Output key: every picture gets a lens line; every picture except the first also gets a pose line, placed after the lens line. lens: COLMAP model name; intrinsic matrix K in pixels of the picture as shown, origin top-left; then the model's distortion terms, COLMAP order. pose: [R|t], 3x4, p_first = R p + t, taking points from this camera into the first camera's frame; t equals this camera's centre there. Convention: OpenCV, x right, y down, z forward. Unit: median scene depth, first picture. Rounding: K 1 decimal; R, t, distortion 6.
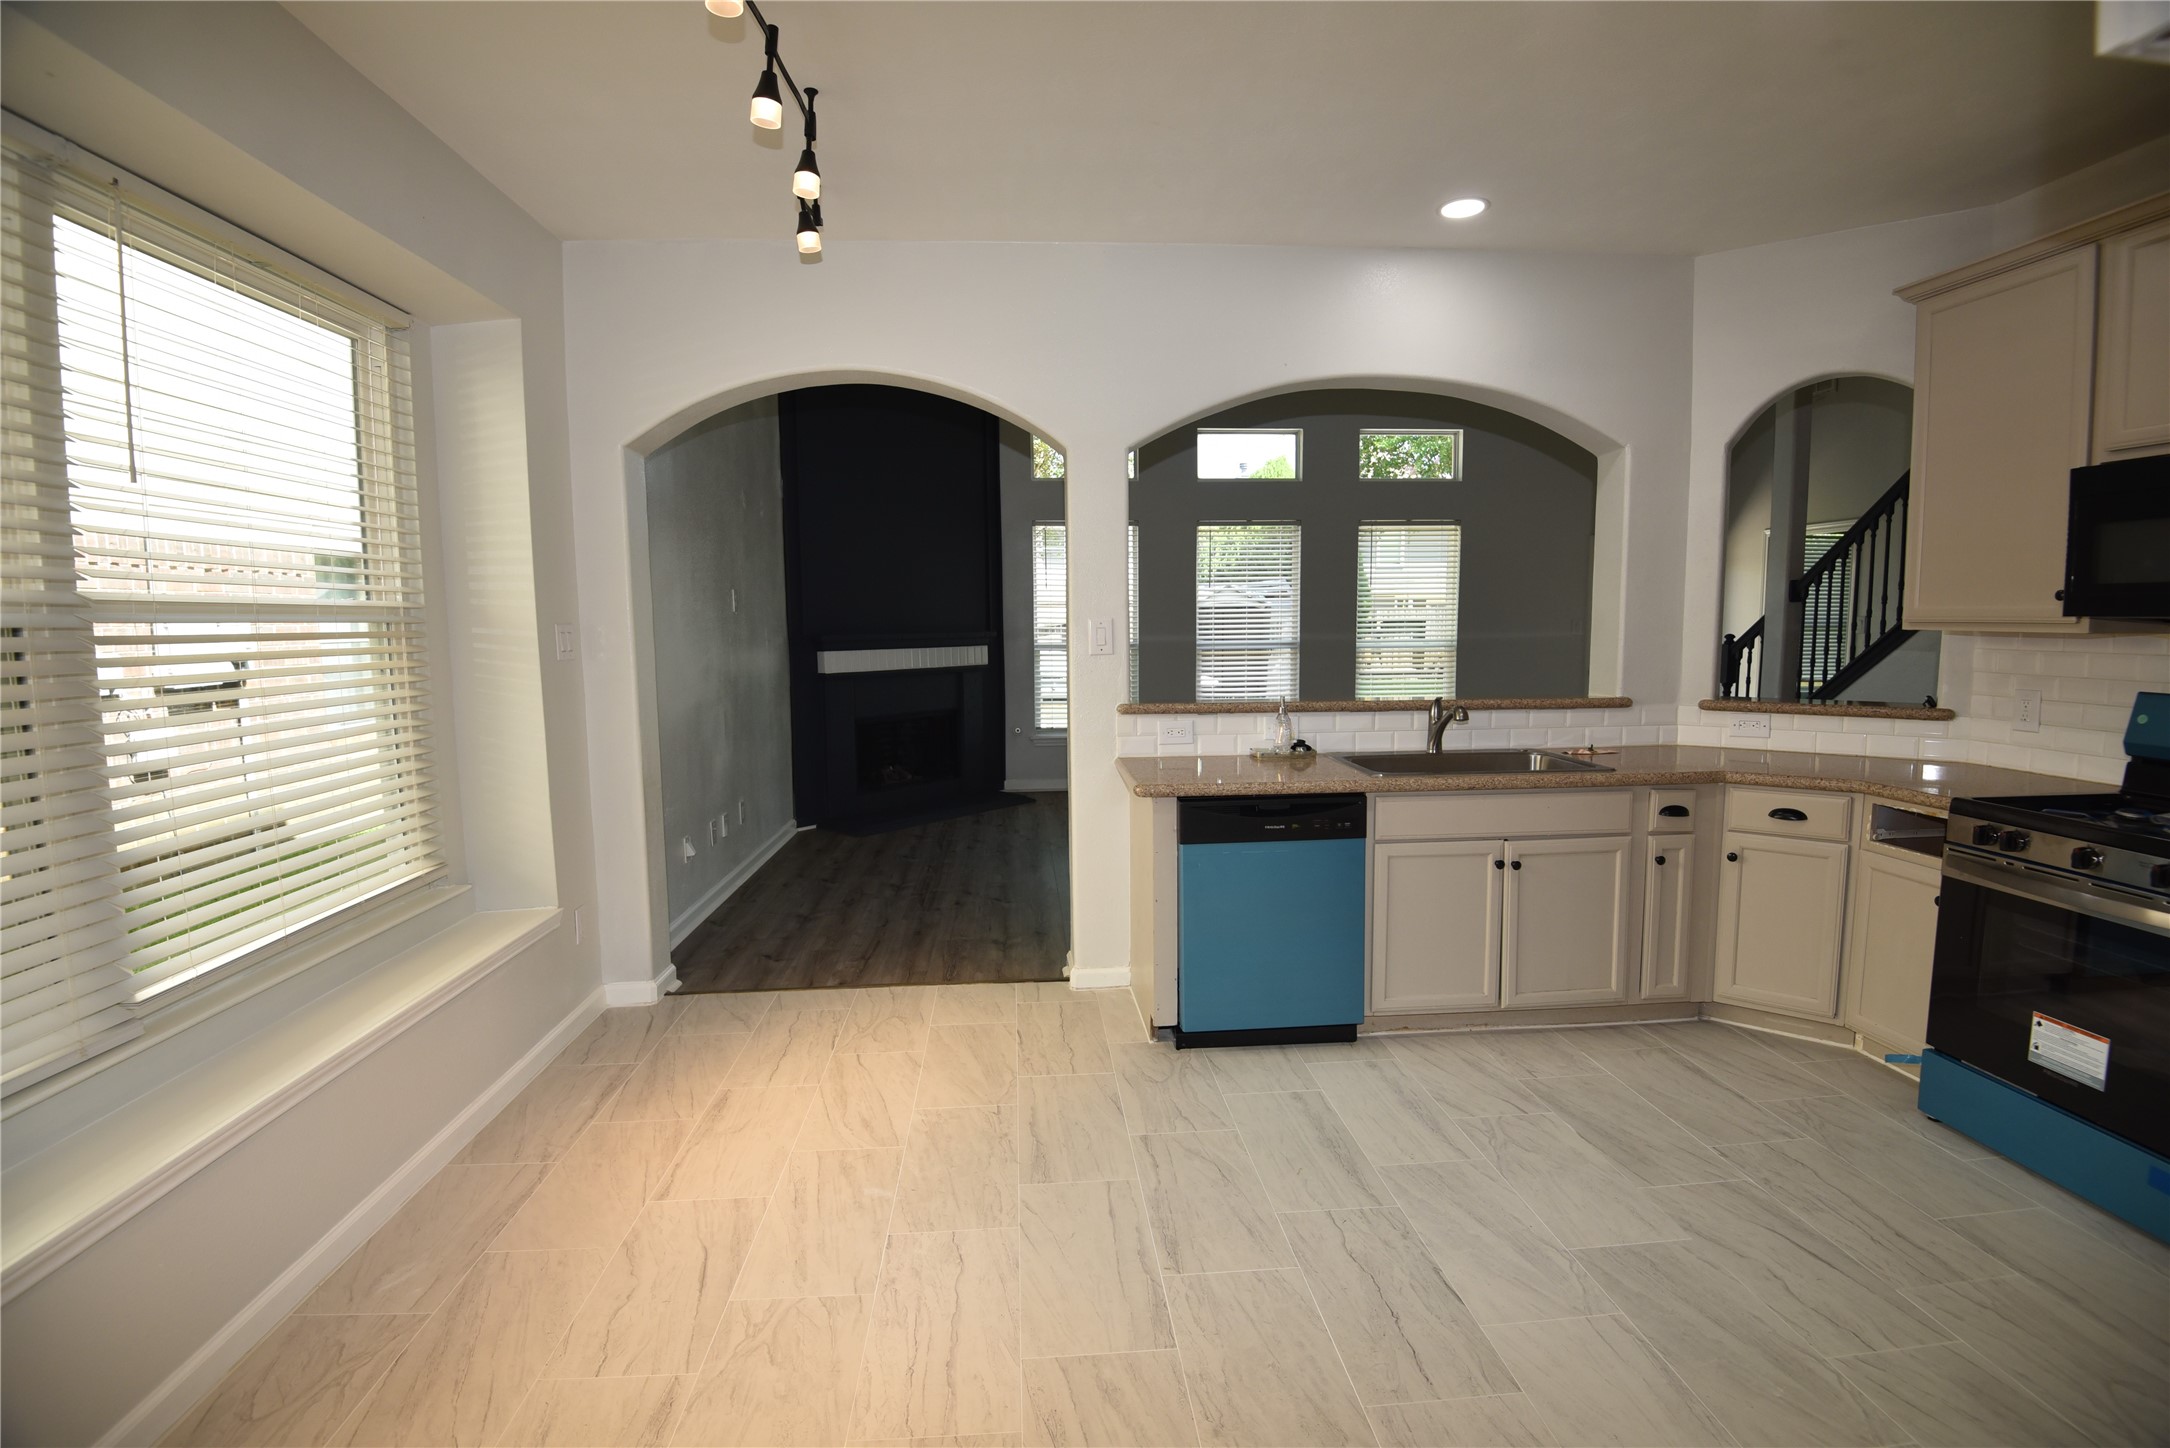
lens RADIAL K [[1002.9, 0, 1085.1], [0, 1002.9, 728.4], [0, 0, 1]] dist [-0.025770, -0.011917]
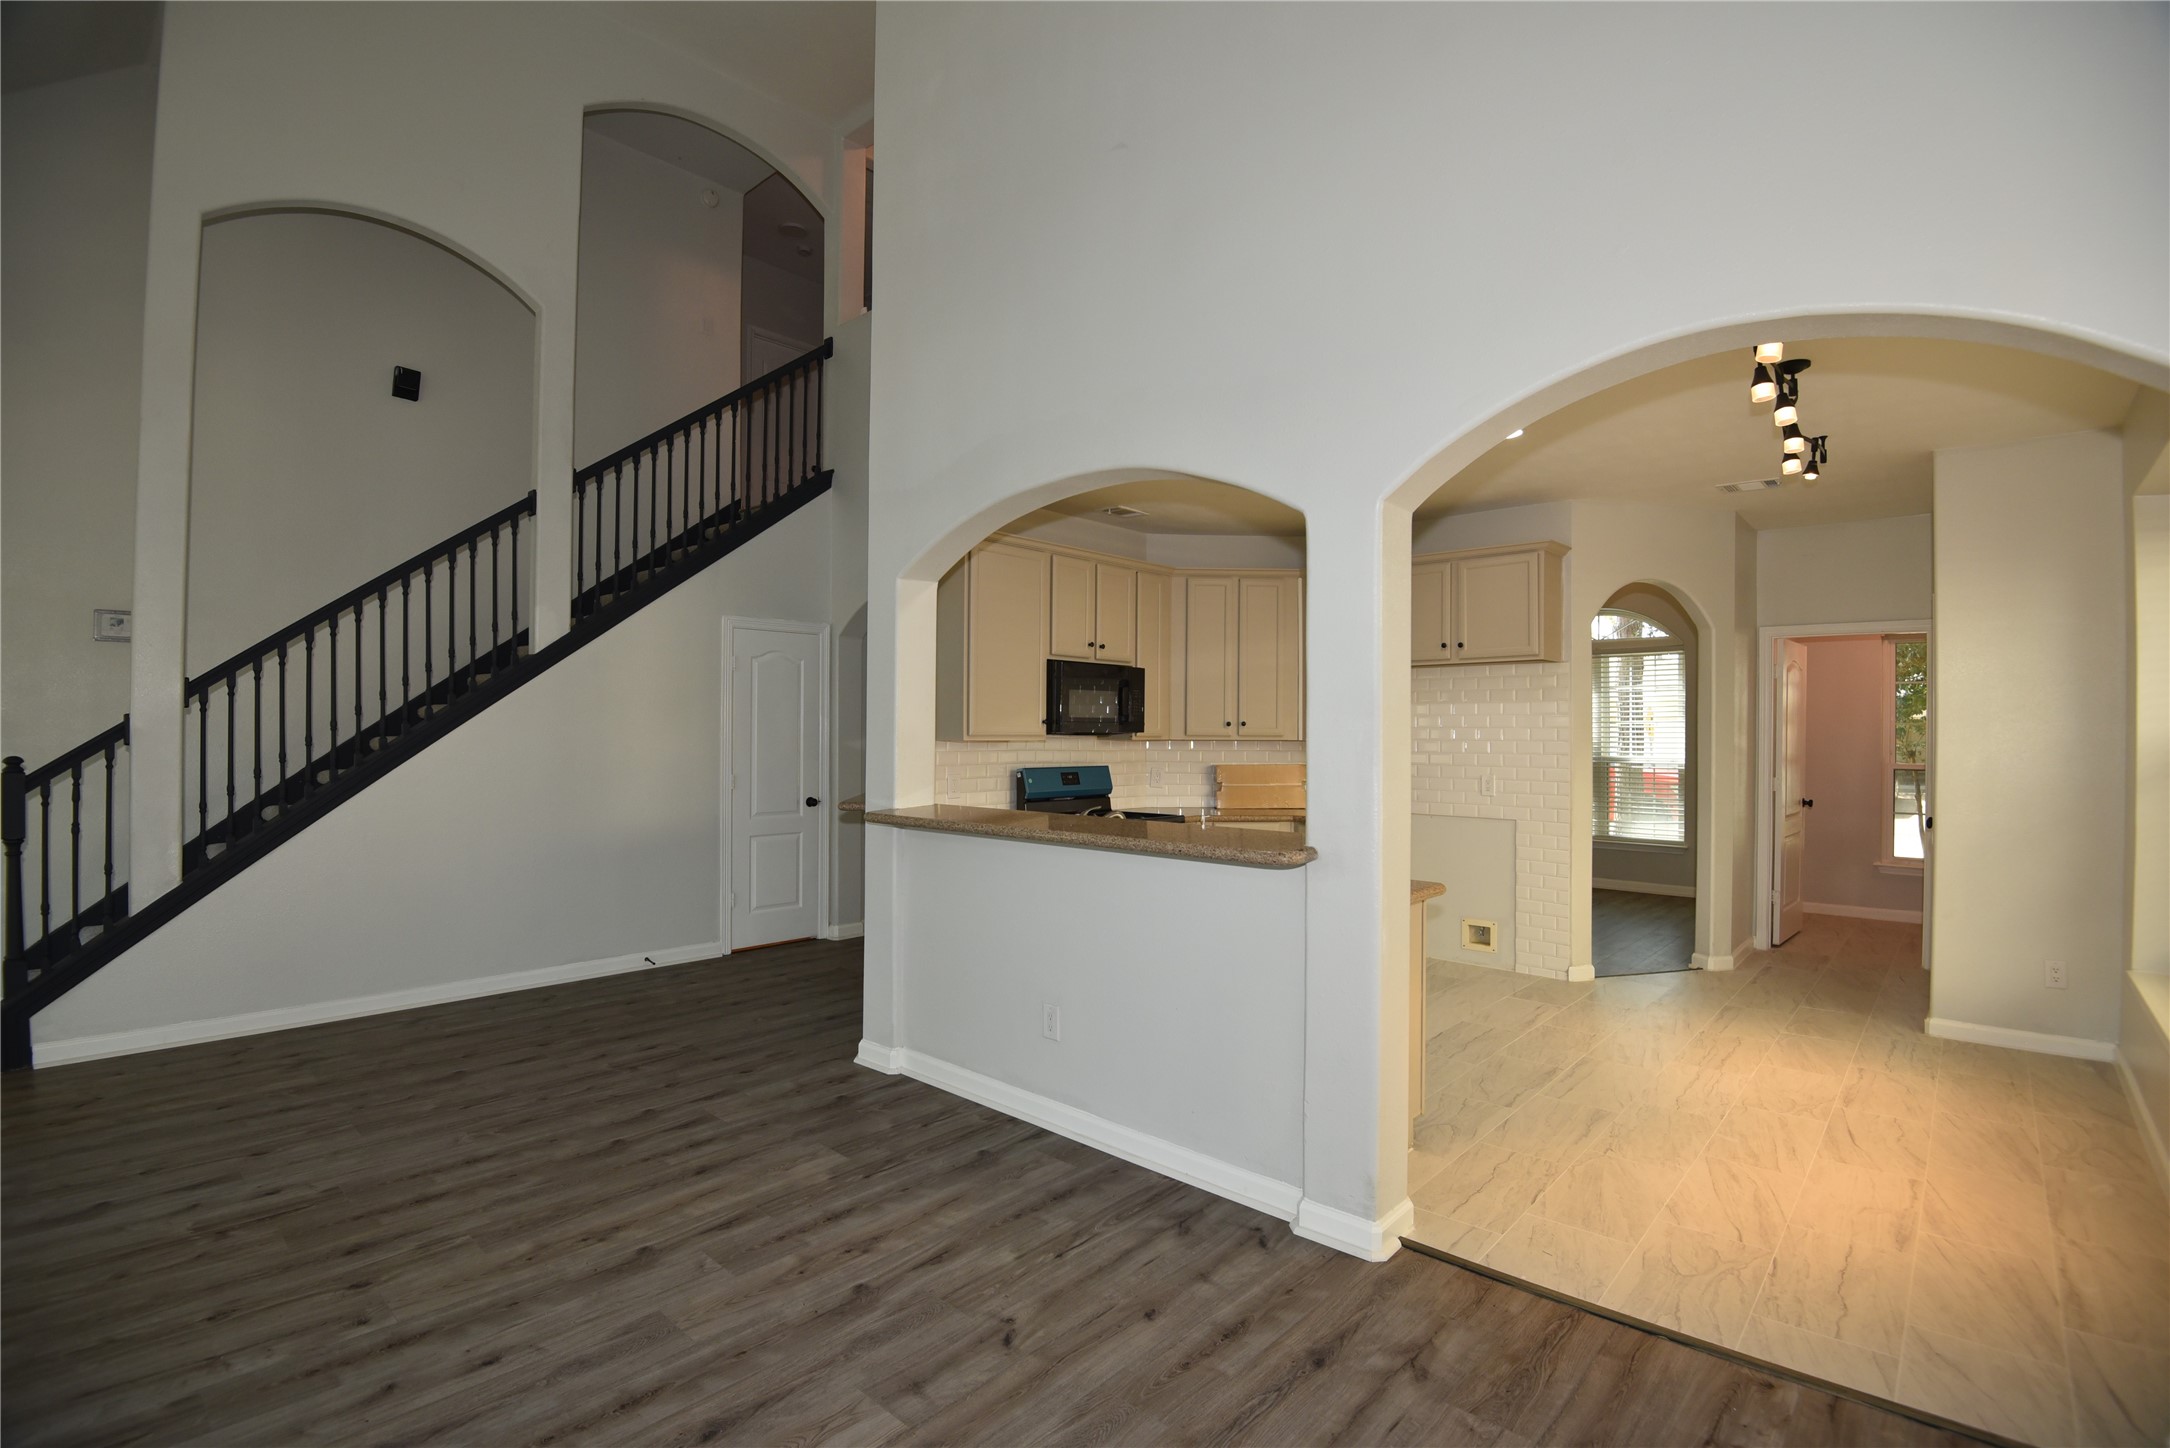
lens RADIAL K [[1002.9, 0, 1087.4], [0, 1002.9, 719.8], [0, 0, 1]] dist [-0.025770, -0.011917]
pose [[-0.690628, 0.013922, 0.723076, -0.427053], [0.080082, 0.995138, 0.057329, -0.196518], [-0.718763, 0.097498, -0.688385, 1.825811]]
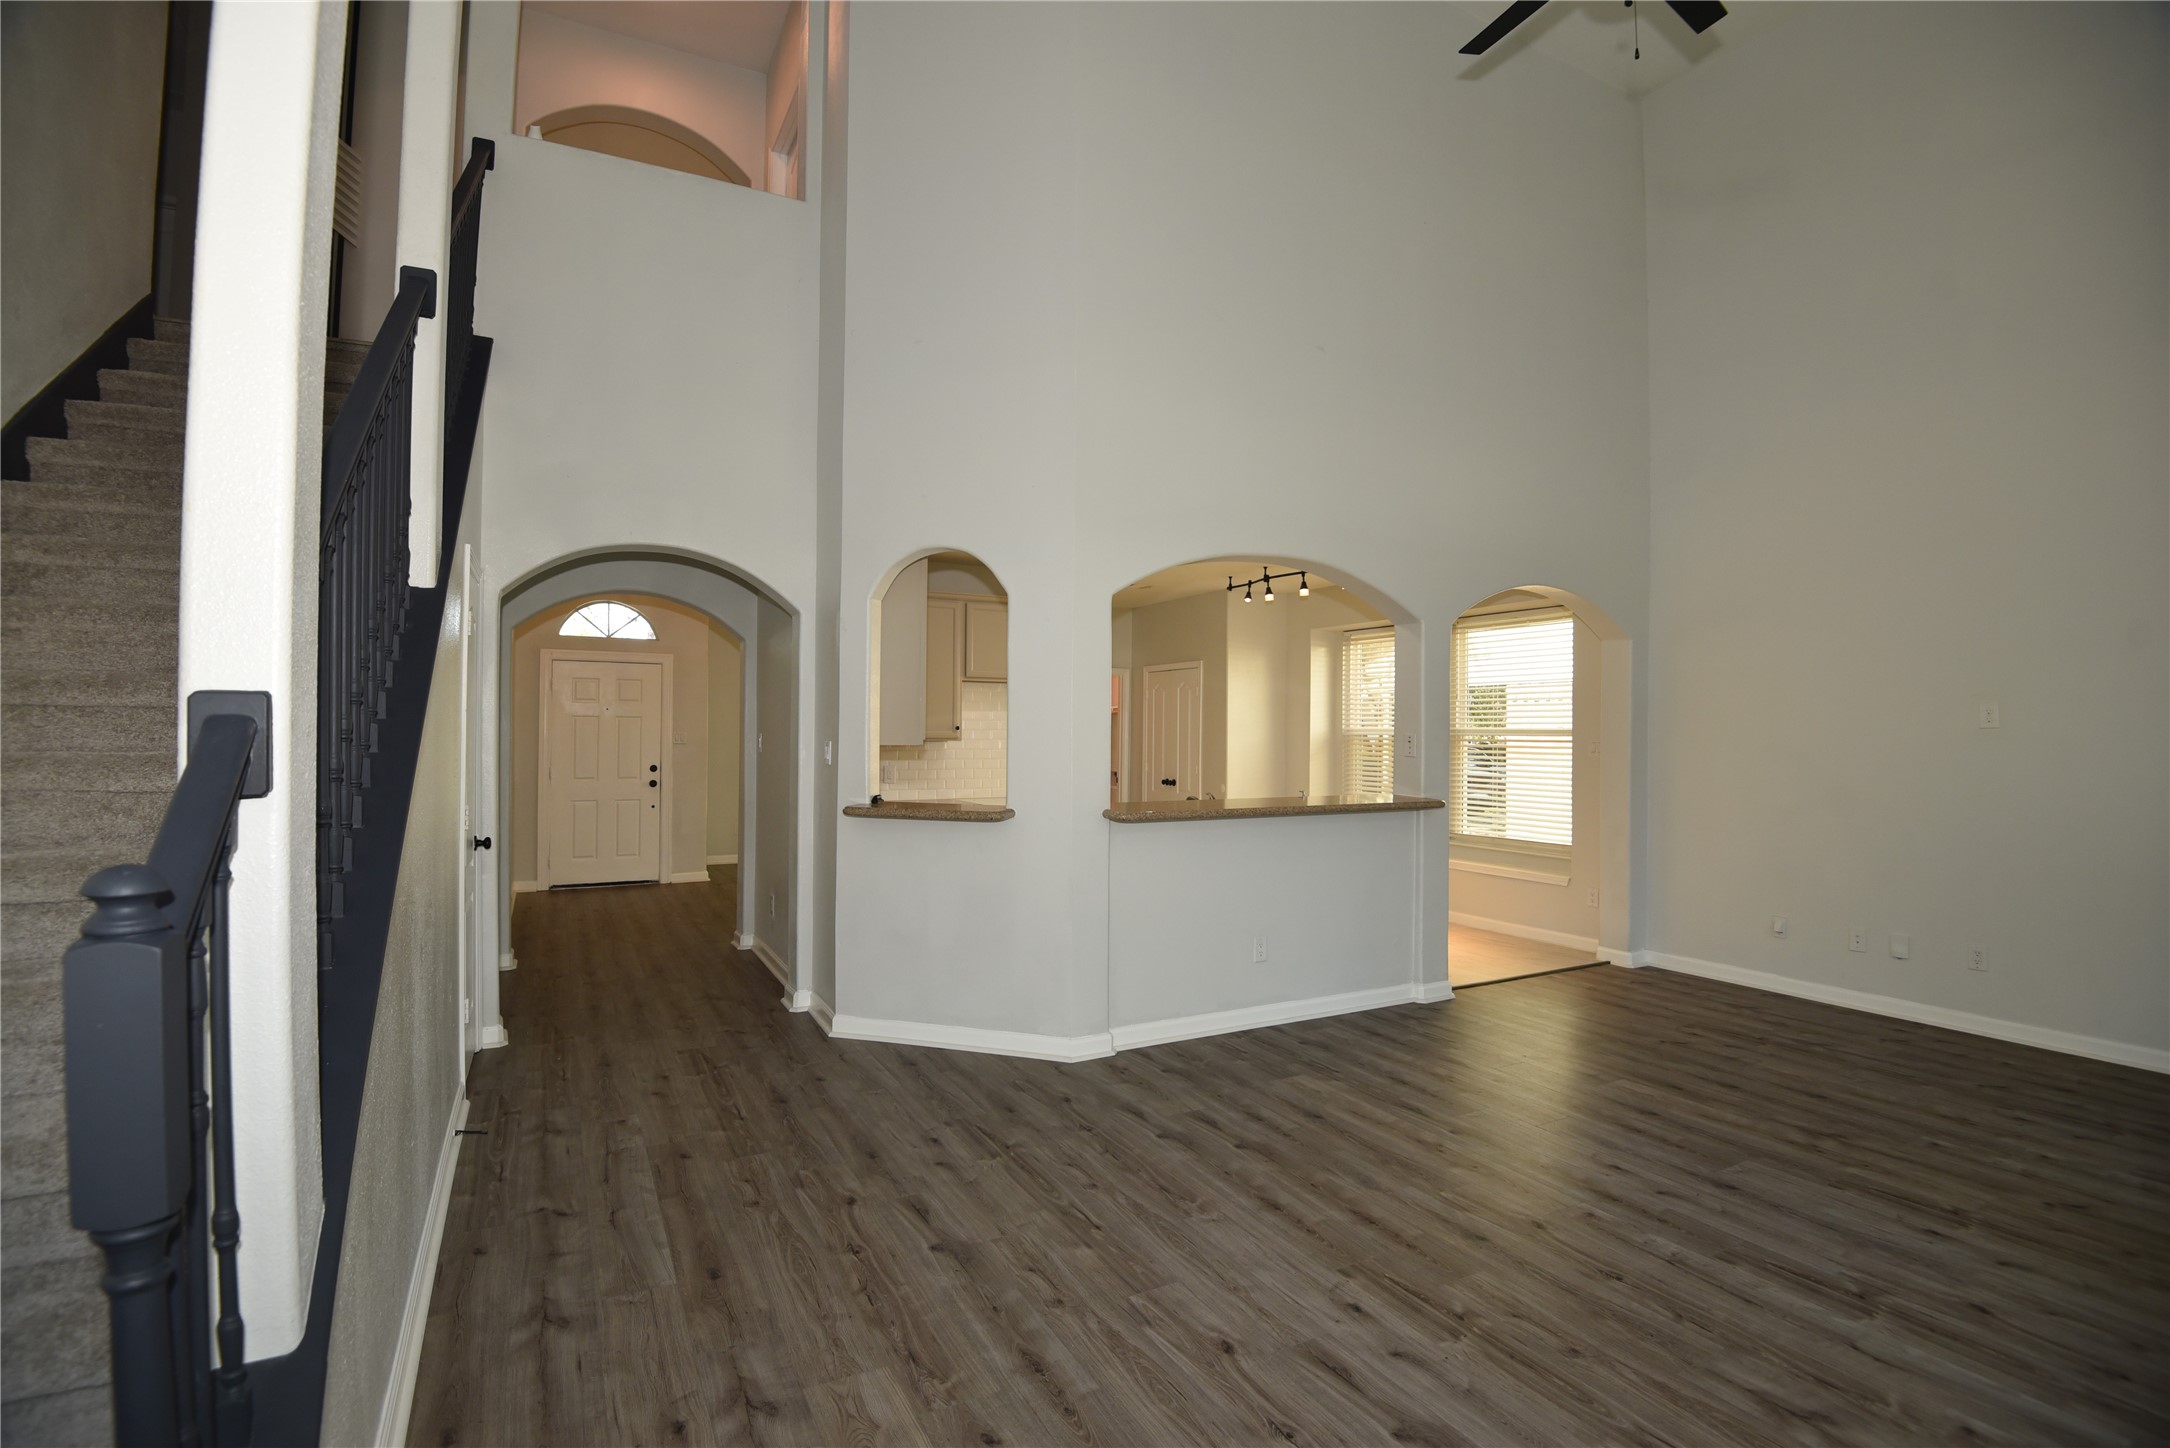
lens RADIAL K [[1002.9, 0, 1080.7], [0, 1002.9, 712.0], [0, 0, 1]] dist [-0.025770, -0.011917]
pose [[-0.913259, -0.004275, -0.407356, 1.154766], [-0.041715, 0.995670, 0.083072, -0.268506], [0.405237, 0.092859, -0.909483, 2.321796]]
